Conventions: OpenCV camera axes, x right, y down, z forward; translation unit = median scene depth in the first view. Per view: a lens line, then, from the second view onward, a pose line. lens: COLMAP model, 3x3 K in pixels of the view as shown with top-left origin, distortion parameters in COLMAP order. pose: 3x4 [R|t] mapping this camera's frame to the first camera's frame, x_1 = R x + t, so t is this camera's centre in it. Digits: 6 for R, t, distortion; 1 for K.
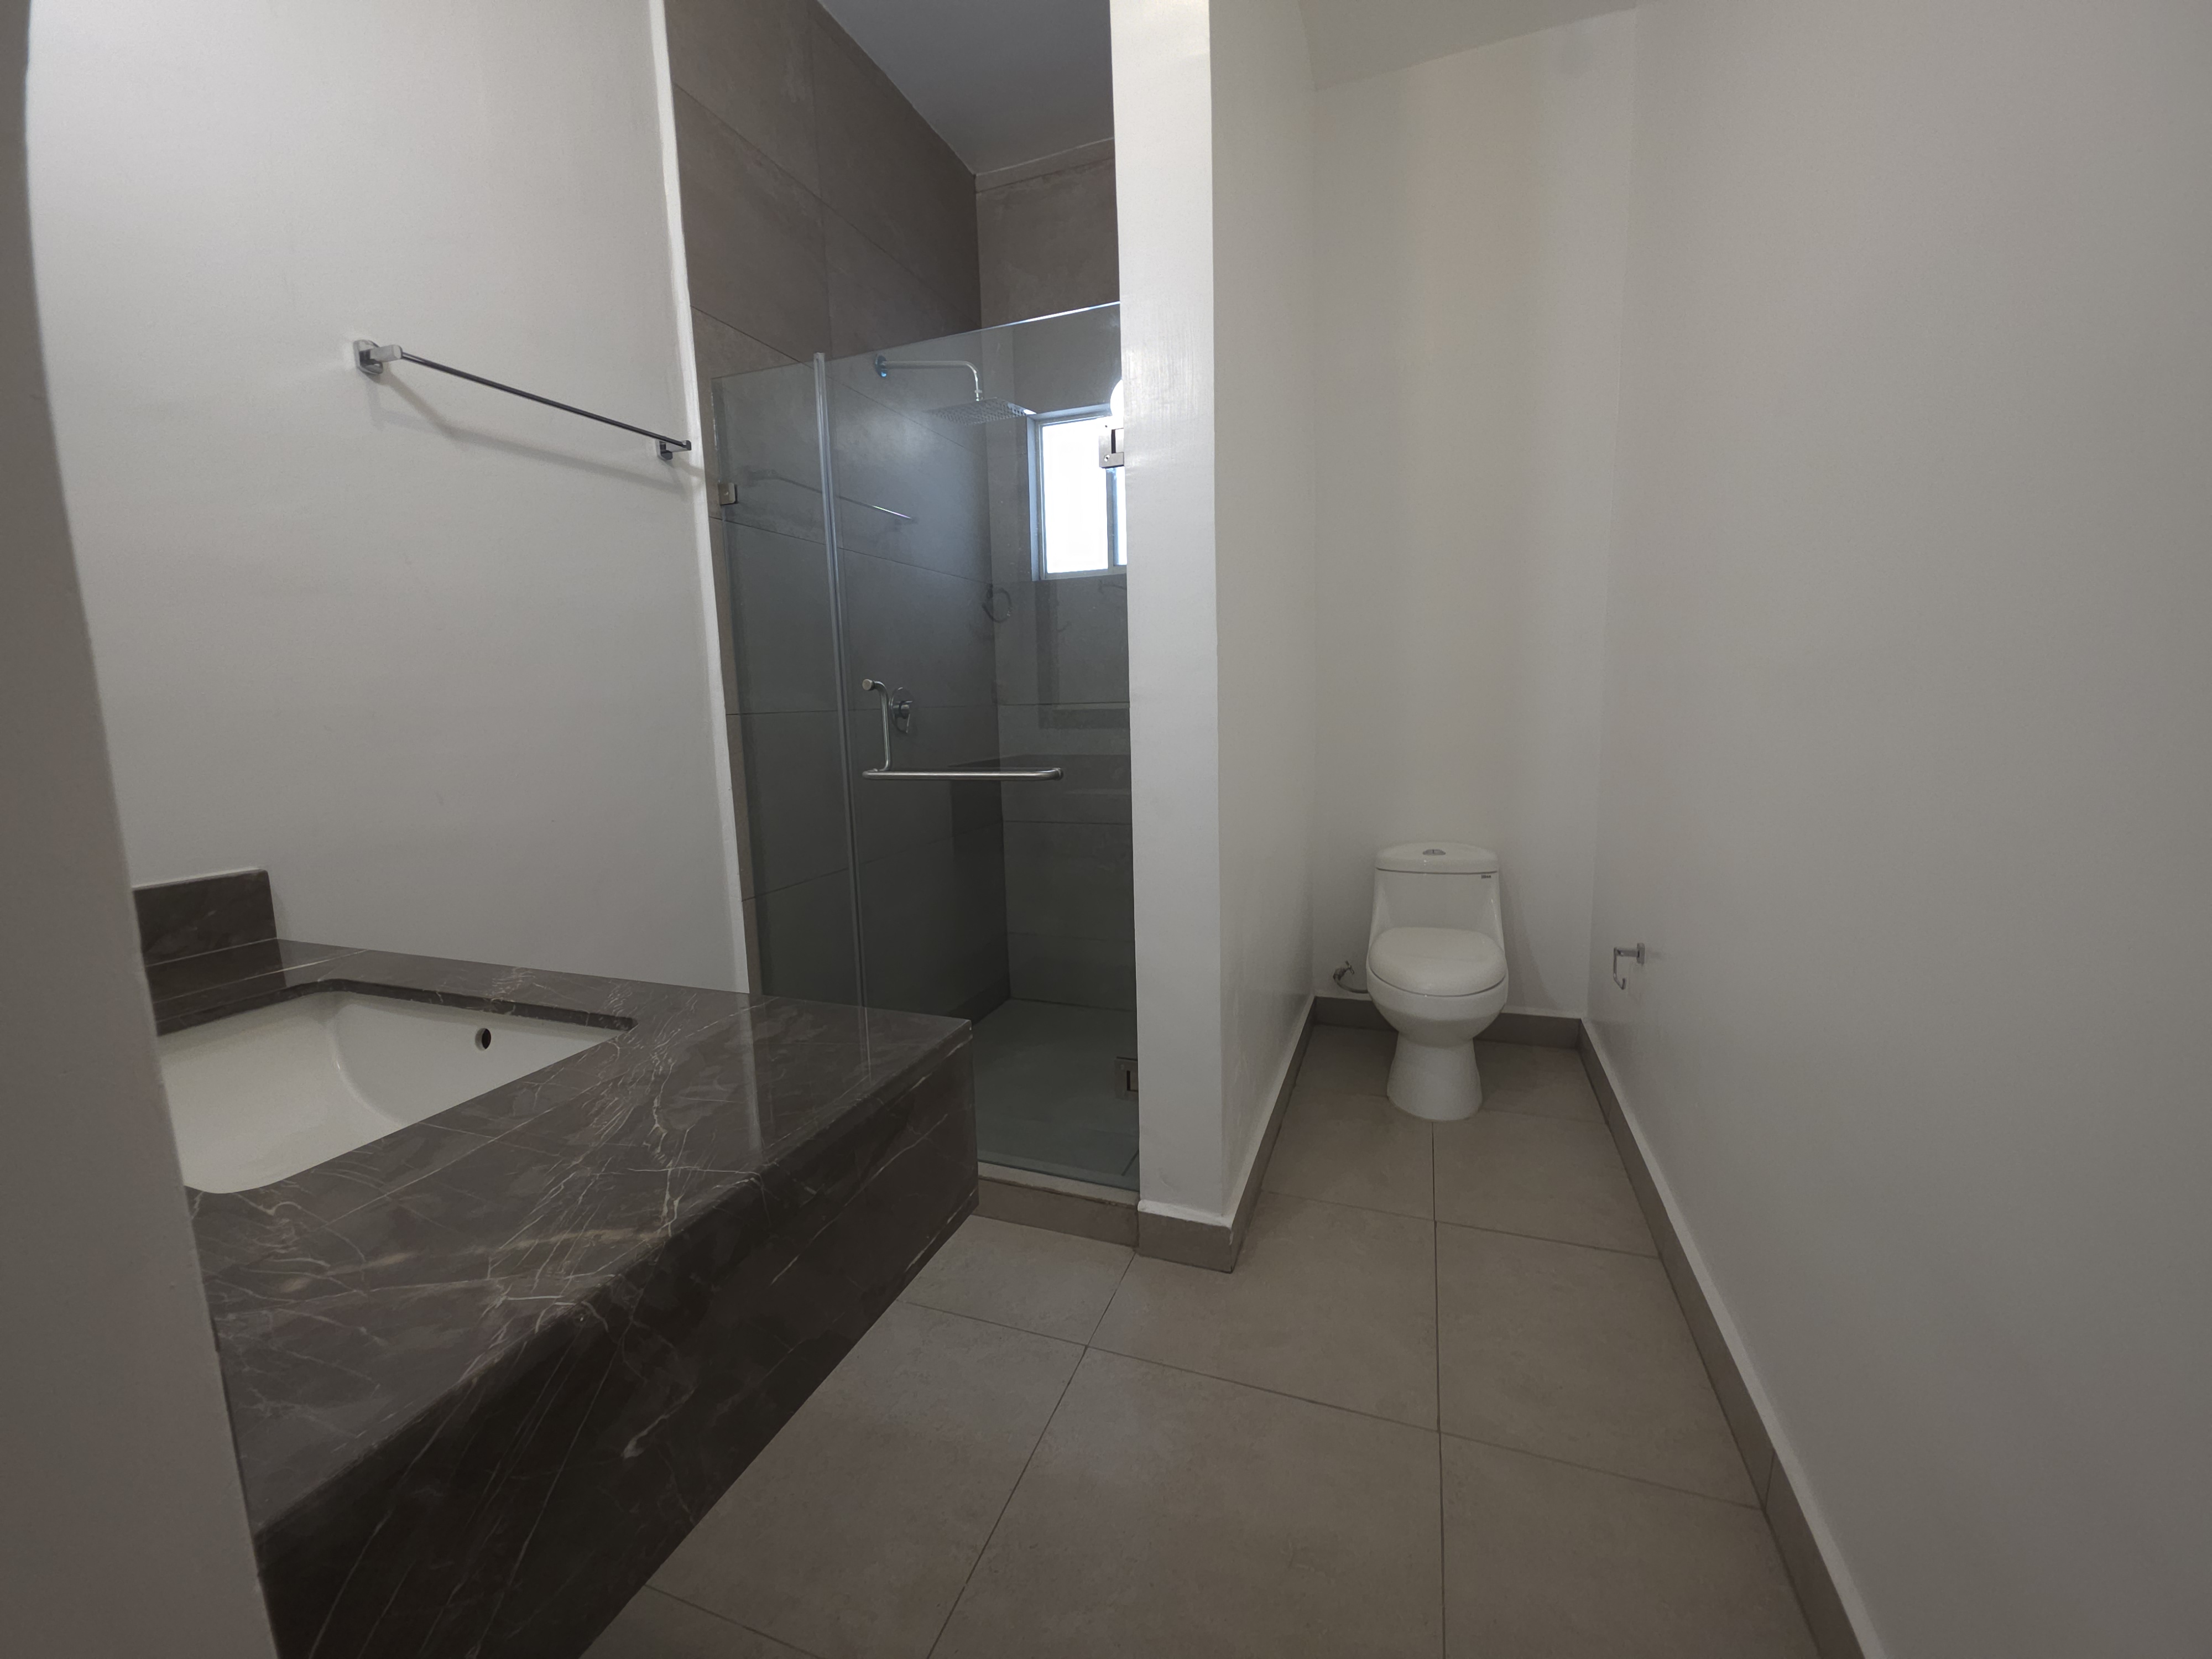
lens RADIAL K [[892.3, 0, 1100.8], [0, 892.3, 822.2], [0, 0, 1]] dist [0.002556, -0.004634]
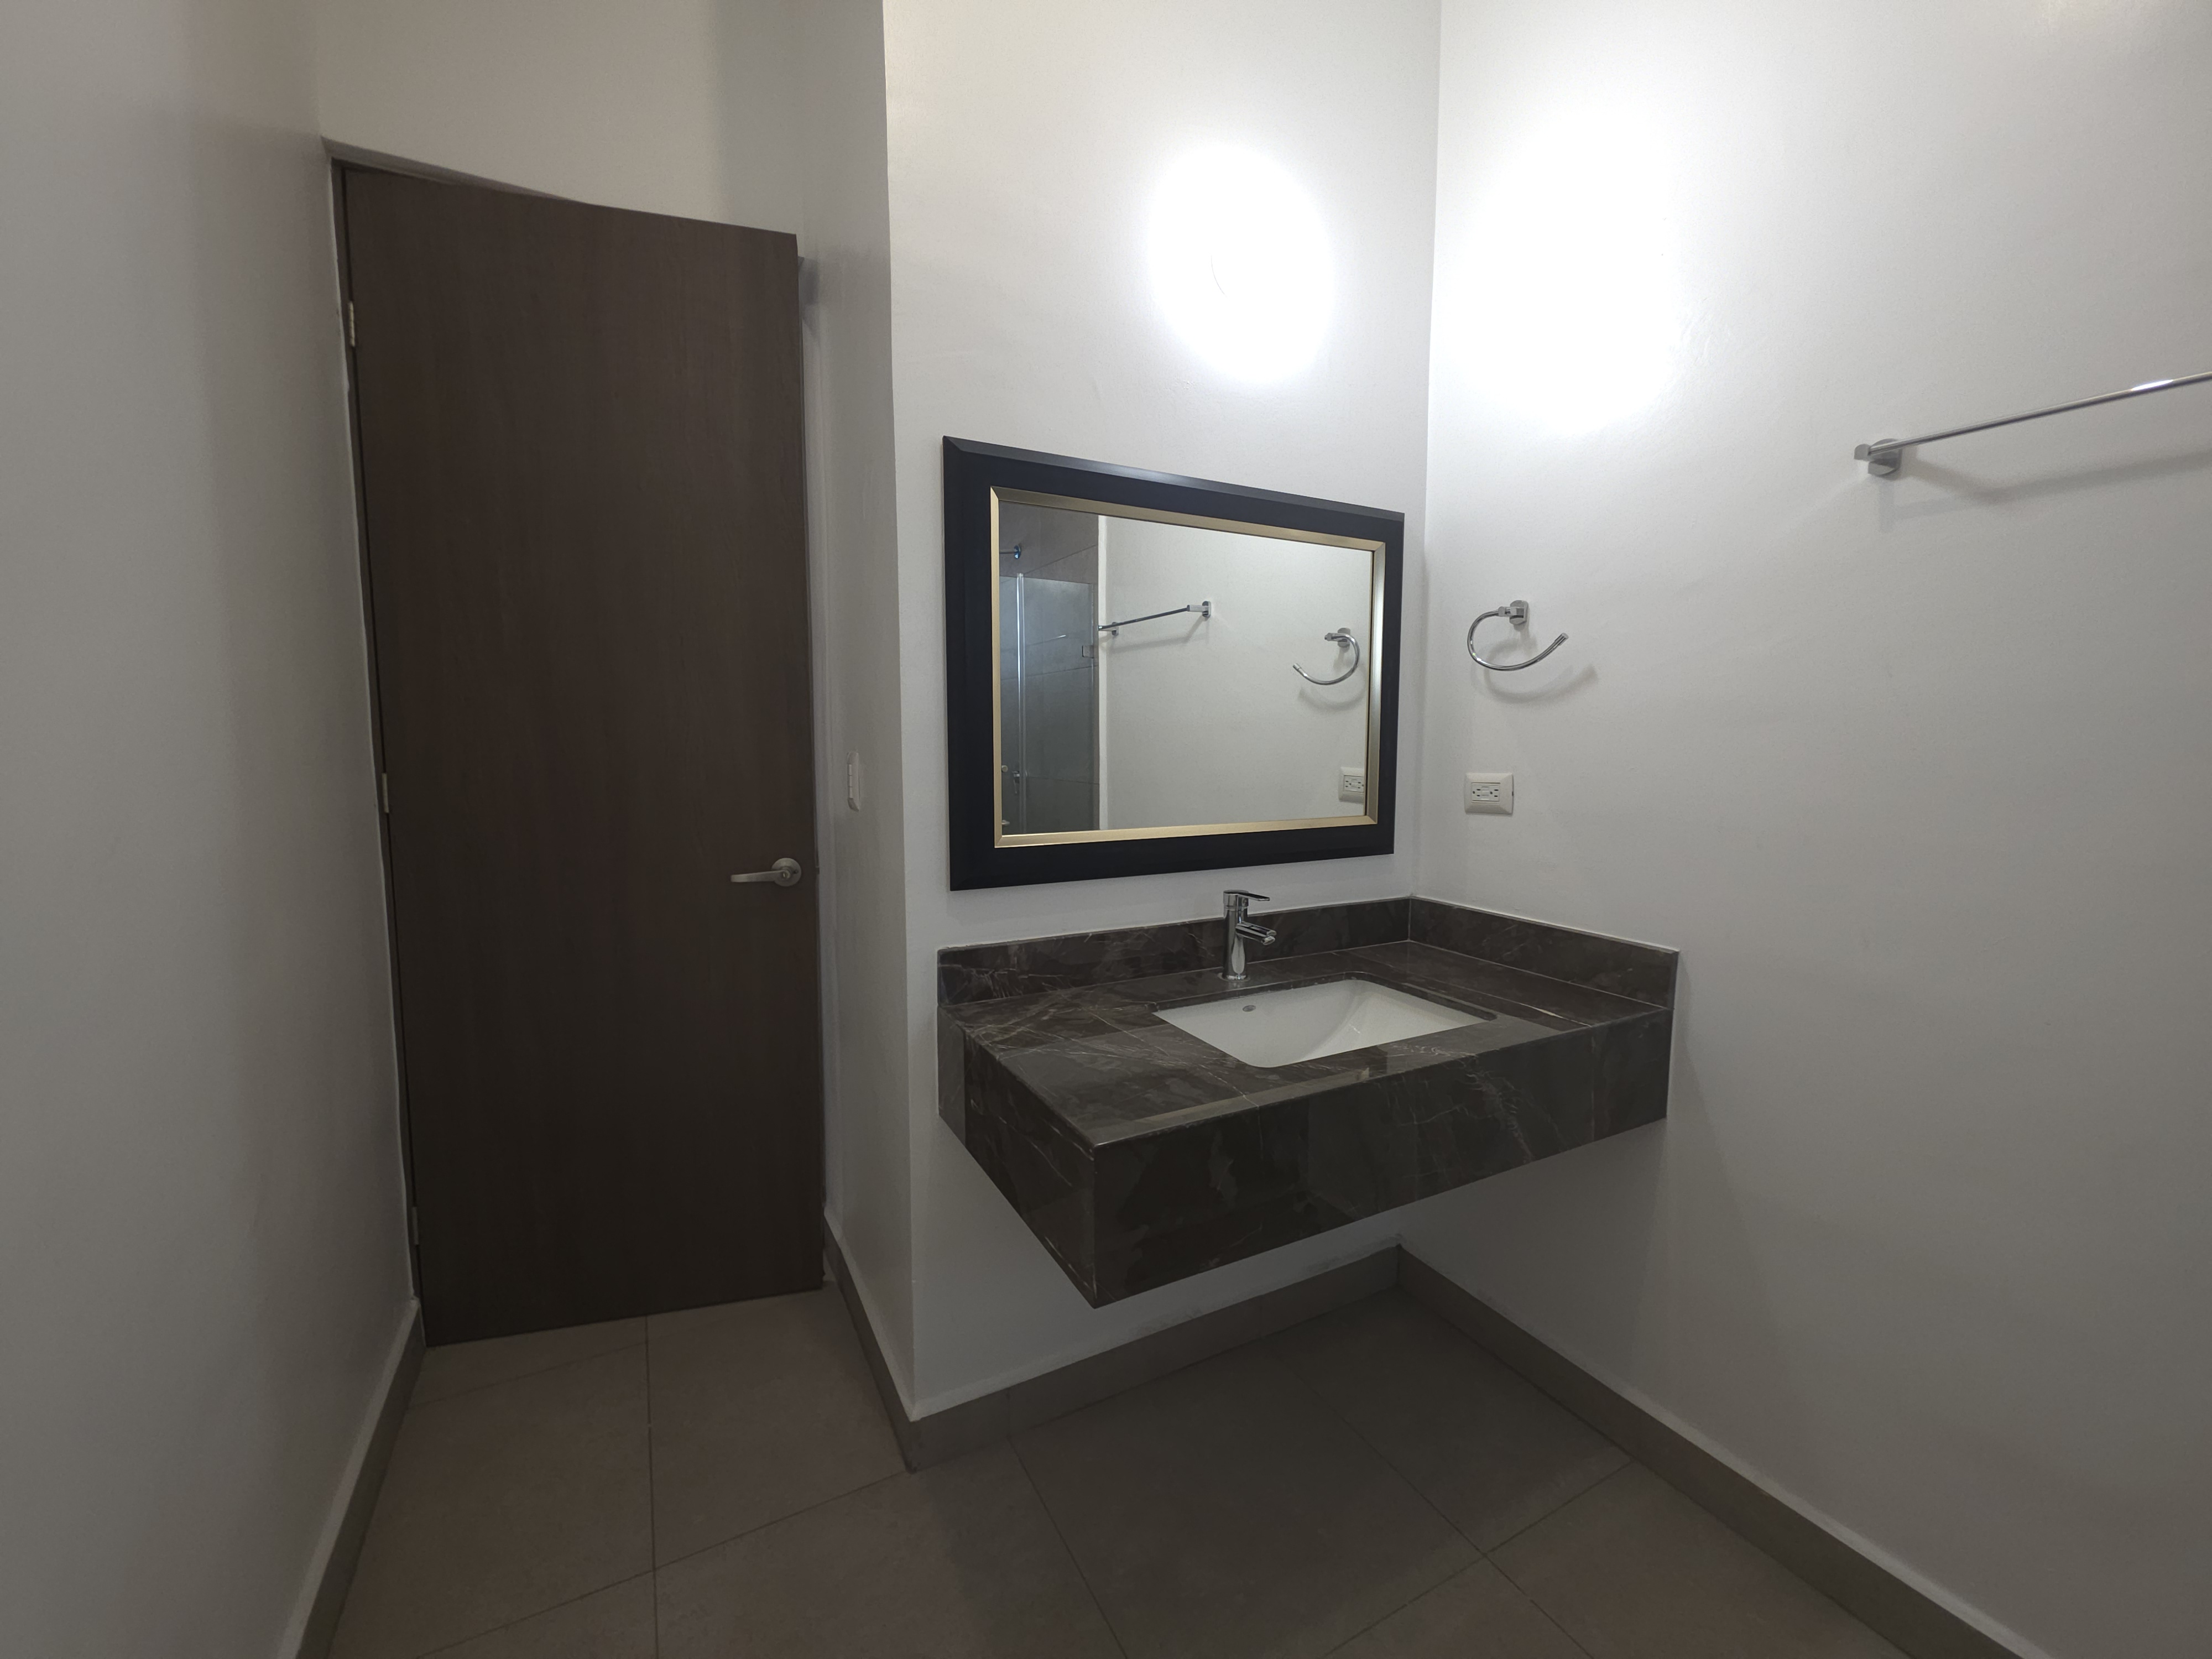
lens RADIAL K [[892.3, 0, 1102.3], [0, 892.3, 829.0], [0, 0, 1]] dist [0.002556, -0.004634]
pose [[-0.671791, 0.095184, -0.734600, 0.817646], [-0.092873, 0.973061, 0.211013, -0.523494], [0.734896, 0.209981, -0.644853, 2.093702]]
